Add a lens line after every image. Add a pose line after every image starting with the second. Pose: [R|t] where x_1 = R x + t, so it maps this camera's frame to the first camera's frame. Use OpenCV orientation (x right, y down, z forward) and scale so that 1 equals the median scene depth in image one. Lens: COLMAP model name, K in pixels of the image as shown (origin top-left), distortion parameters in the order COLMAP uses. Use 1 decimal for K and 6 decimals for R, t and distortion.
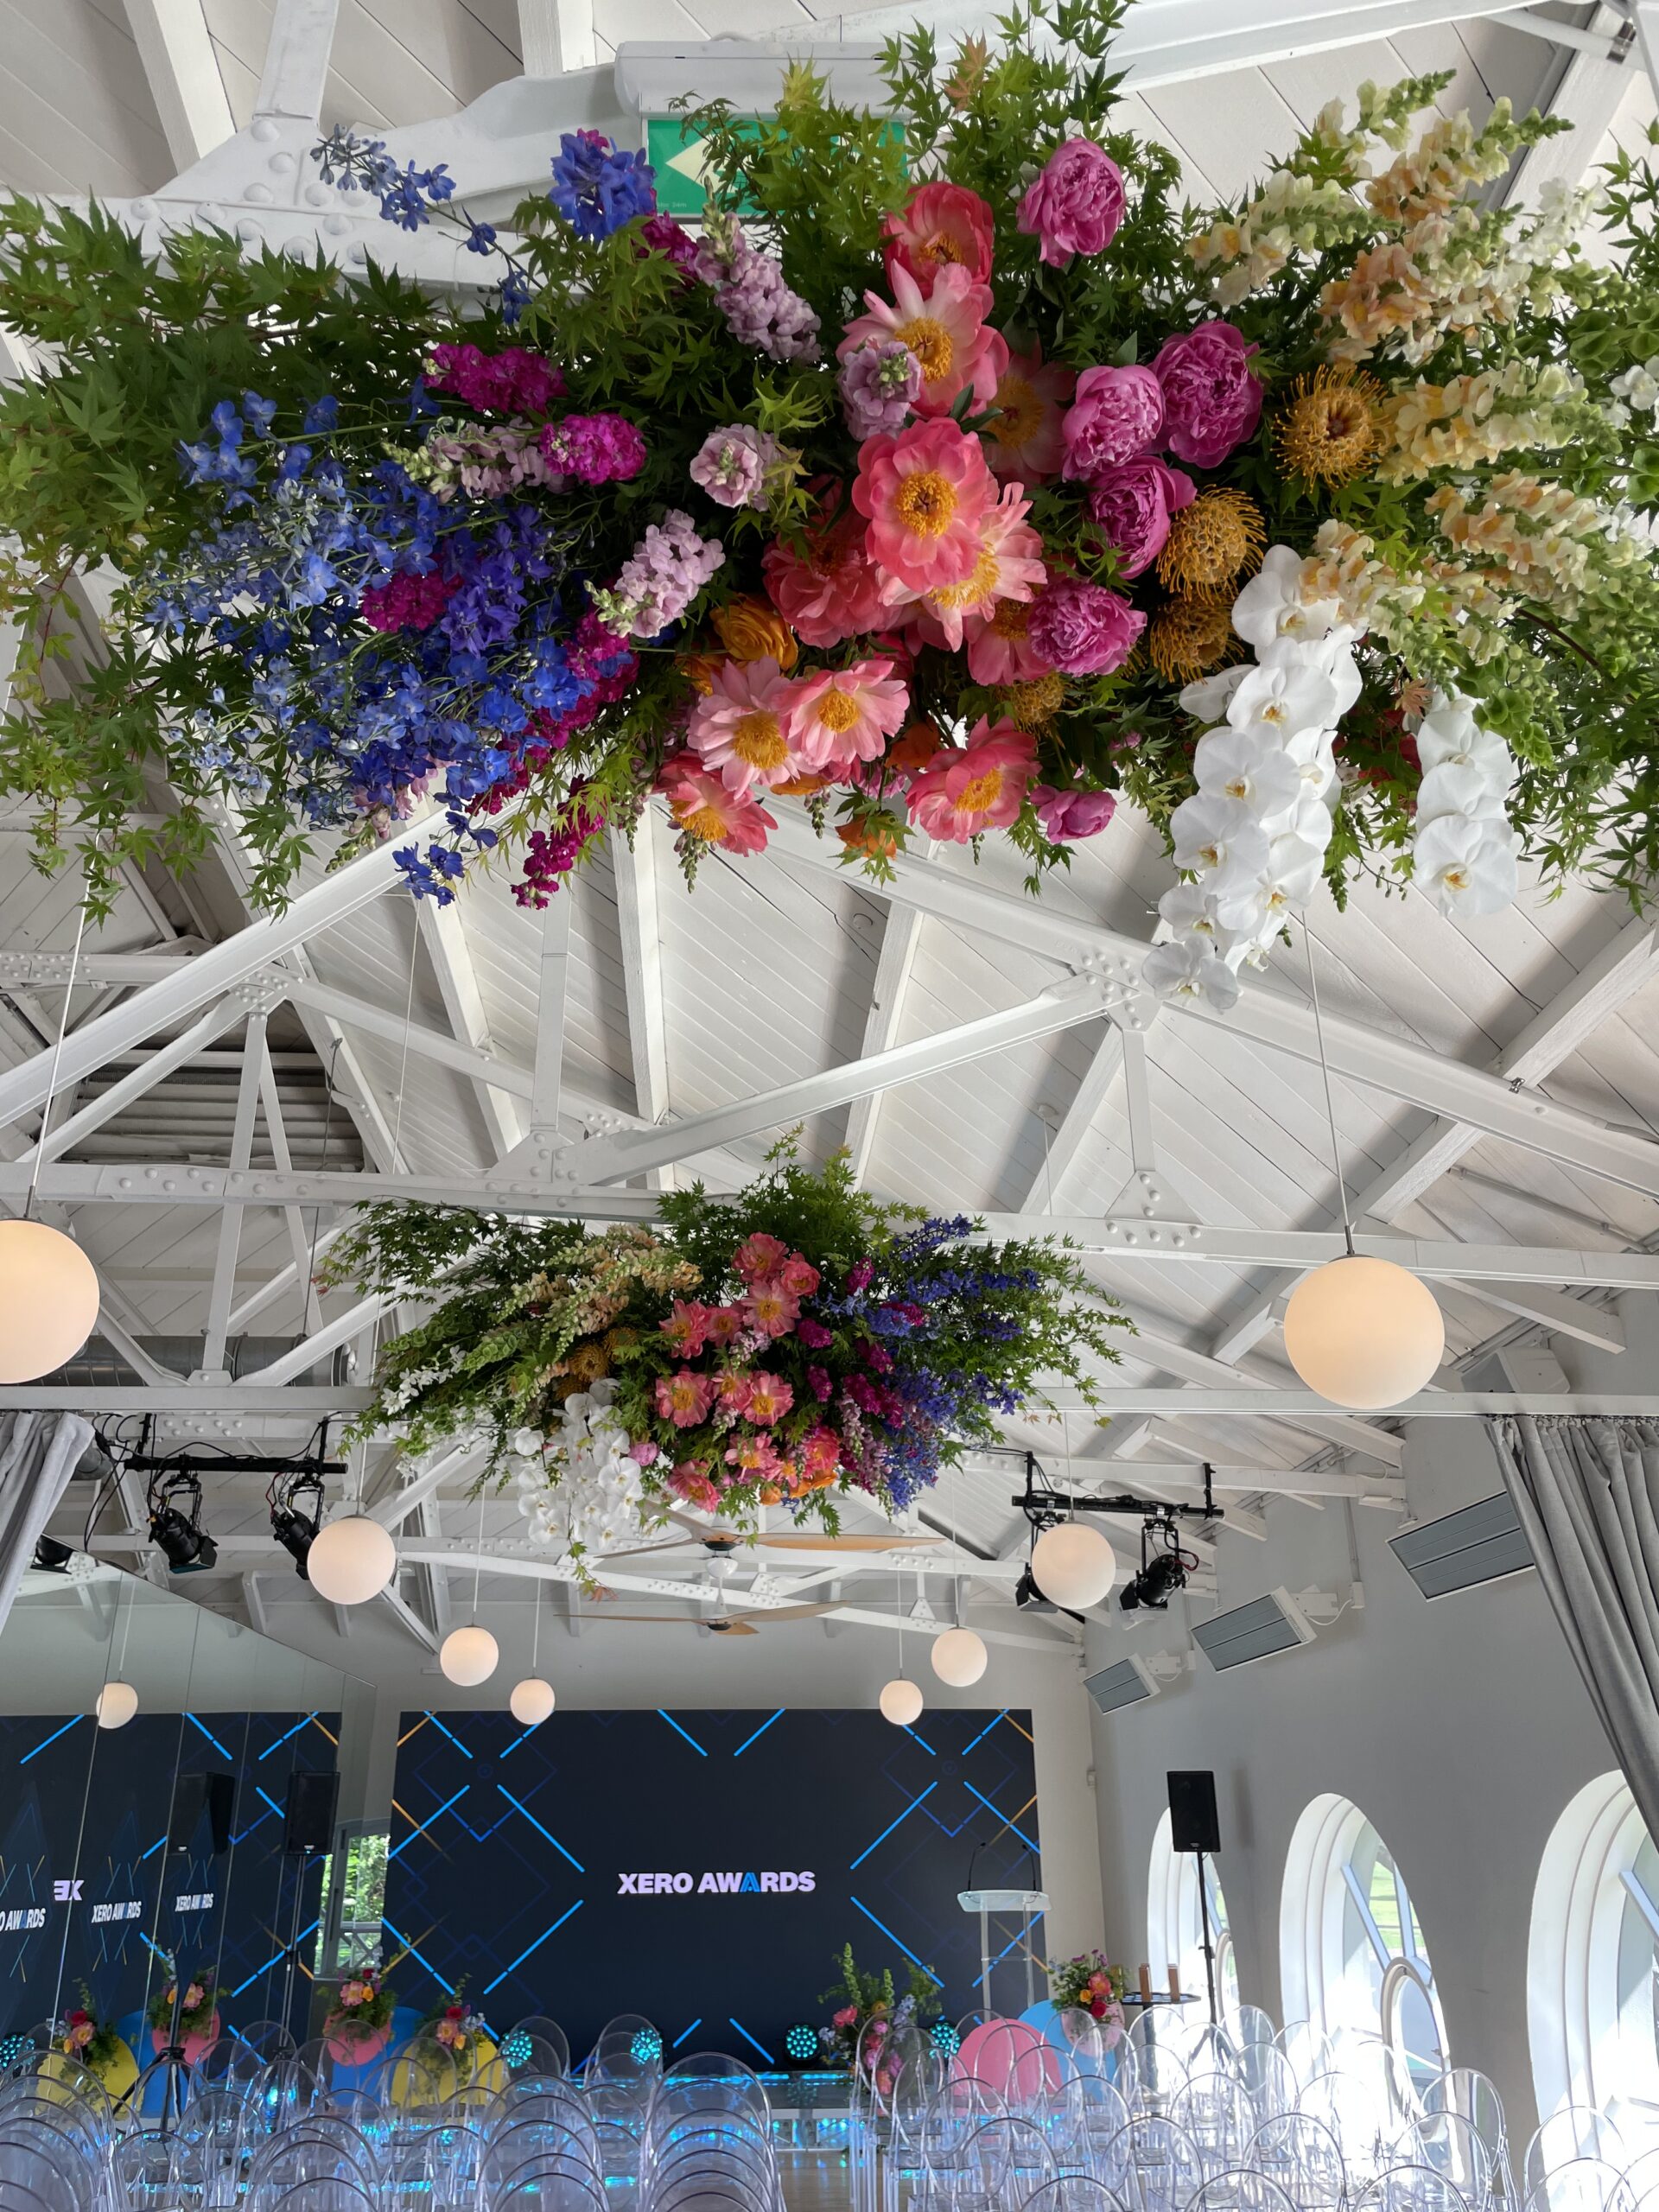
lens RADIAL K [[1416.9, 0, 829.5], [0, 1416.9, 1106.0], [0, 0, 1]] dist [0.044682, -0.054911]
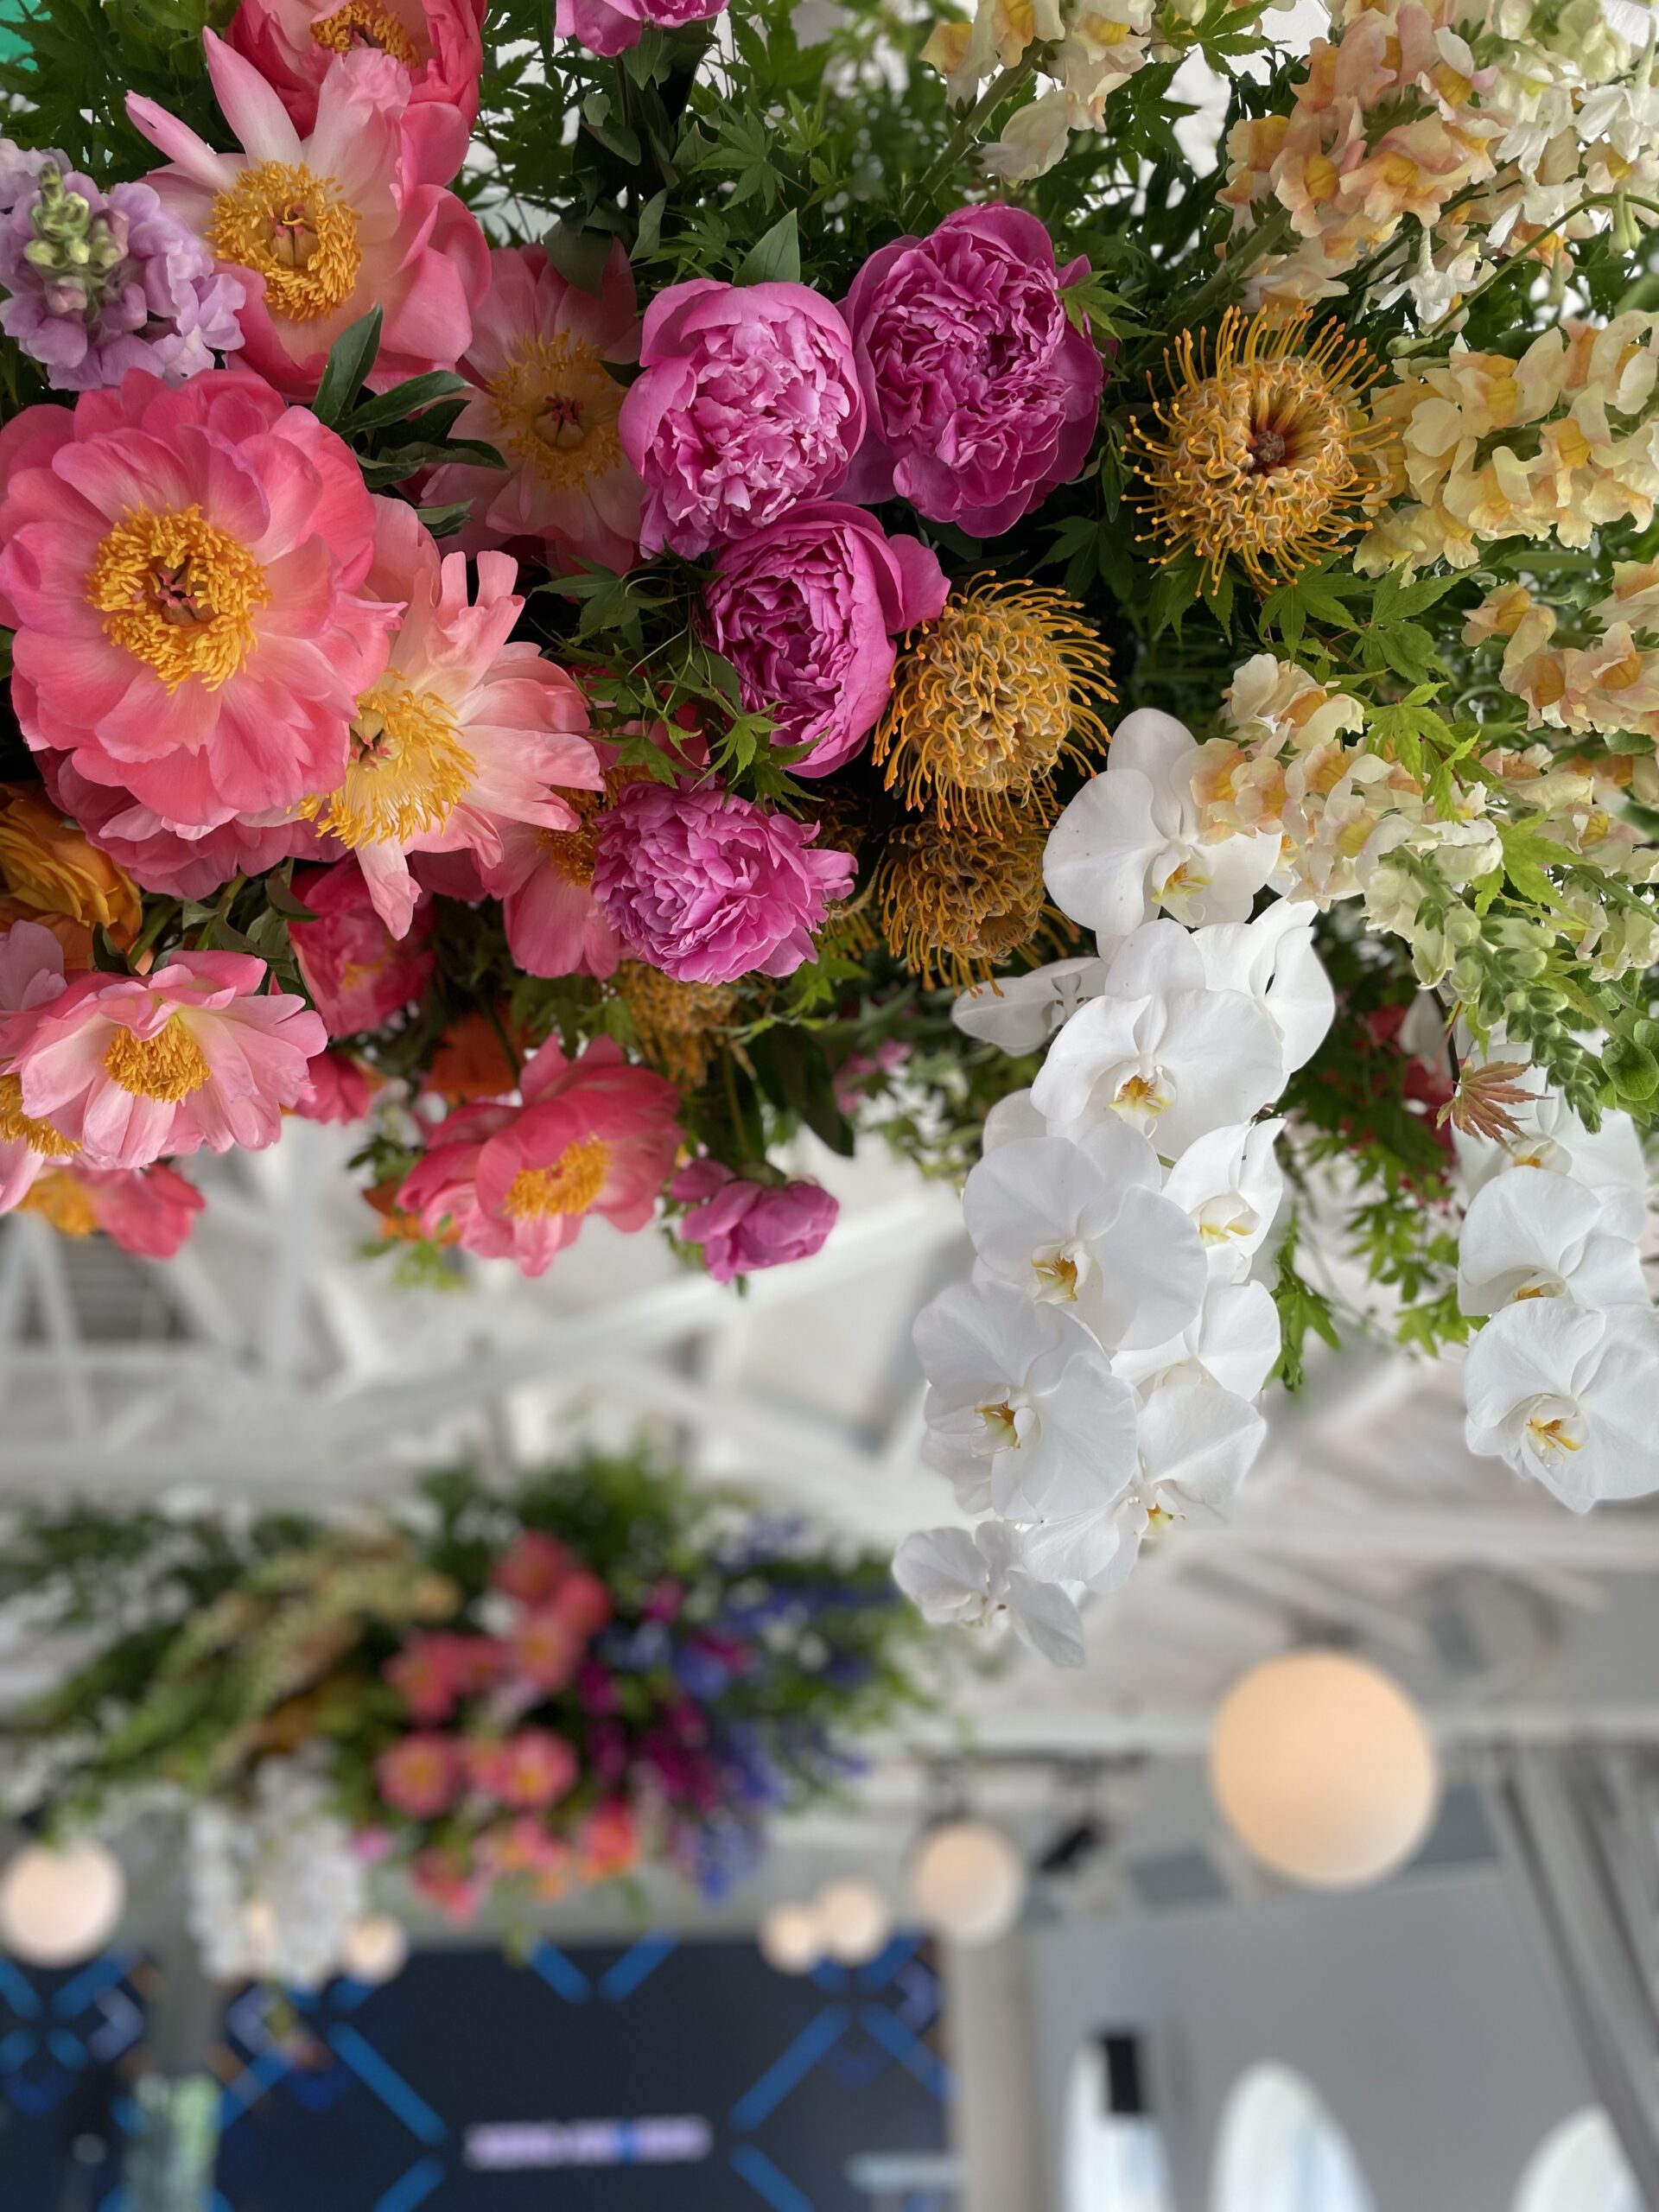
lens RADIAL K [[1416.9, 0, 829.5], [0, 1416.9, 1106.0], [0, 0, 1]] dist [0.044682, -0.054911]
pose [[0.998801, 0.000358, 0.048953, 0.198137], [0.002981, 0.997673, -0.068118, -0.243799], [-0.048864, 0.068182, 0.996476, 0.582105]]
